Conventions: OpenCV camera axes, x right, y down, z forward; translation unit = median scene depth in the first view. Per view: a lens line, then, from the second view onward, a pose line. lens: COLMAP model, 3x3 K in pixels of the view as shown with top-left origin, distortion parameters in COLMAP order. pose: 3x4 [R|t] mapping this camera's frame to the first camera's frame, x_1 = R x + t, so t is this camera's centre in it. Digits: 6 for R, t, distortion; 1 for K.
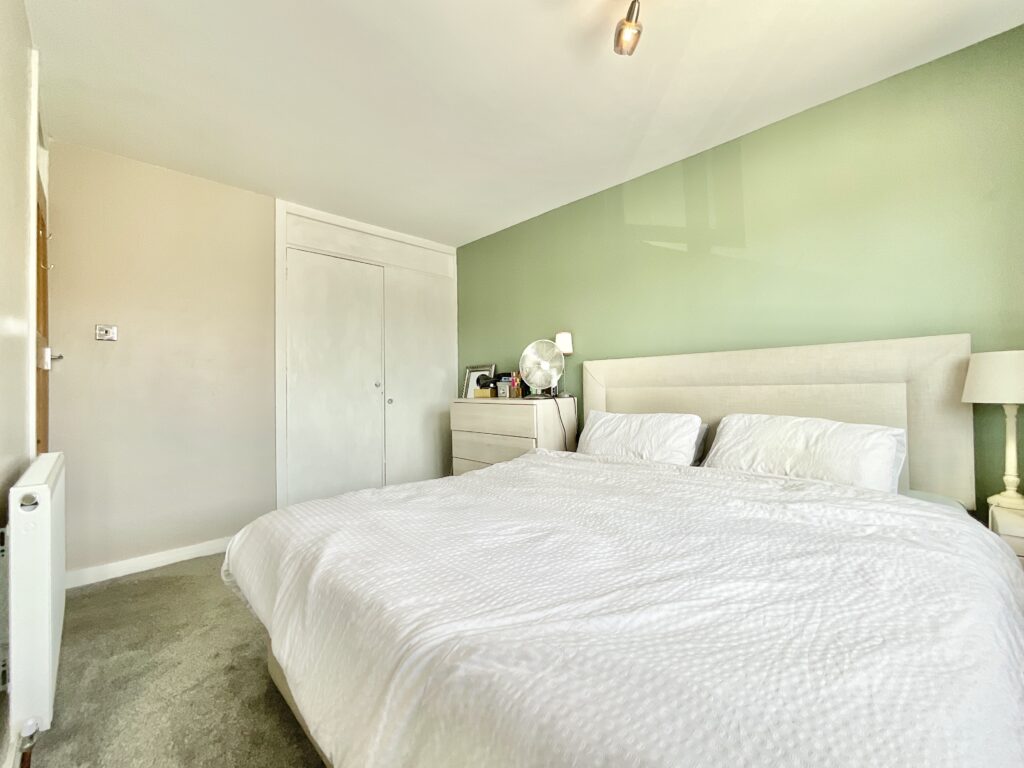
lens RADIAL K [[423.2, 0, 505.6], [0, 423.2, 380.3], [0, 0, 1]] dist [0.000041, -0.000016]
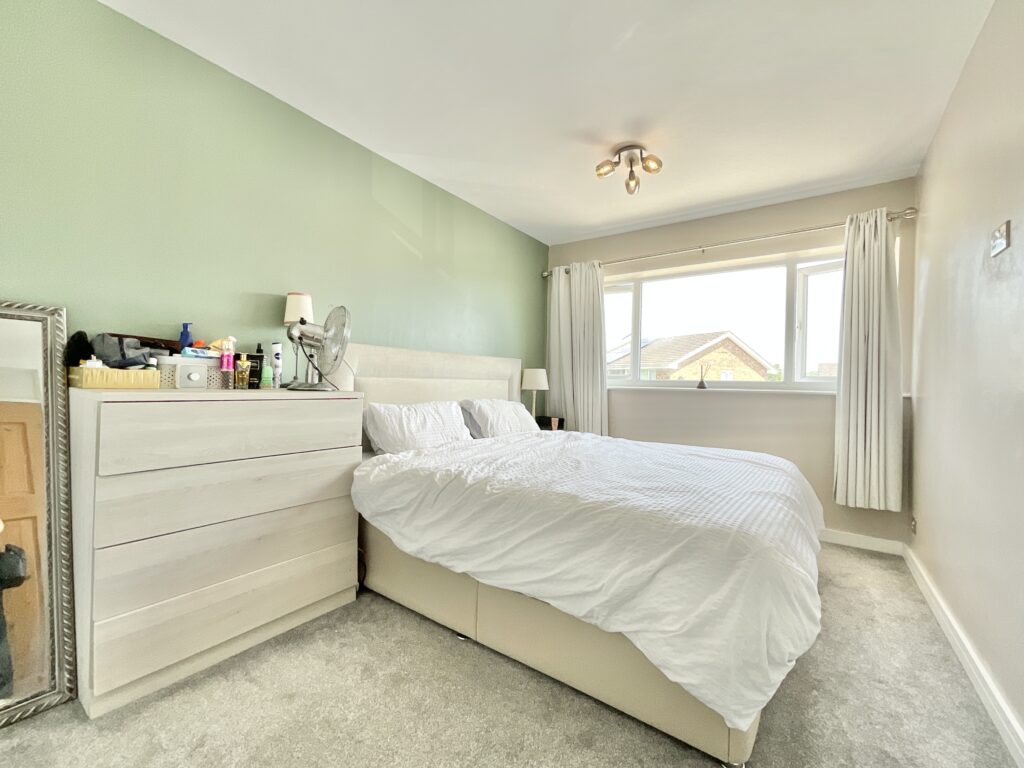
lens RADIAL K [[423.2, 0, 505.6], [0, 423.2, 380.3], [0, 0, 1]] dist [0.000041, -0.000016]
pose [[-0.179162, 0.019363, 0.983629, -1.047608], [-0.038269, 0.998912, -0.026634, 0.060596], [-0.983075, -0.042414, -0.178226, 1.383164]]
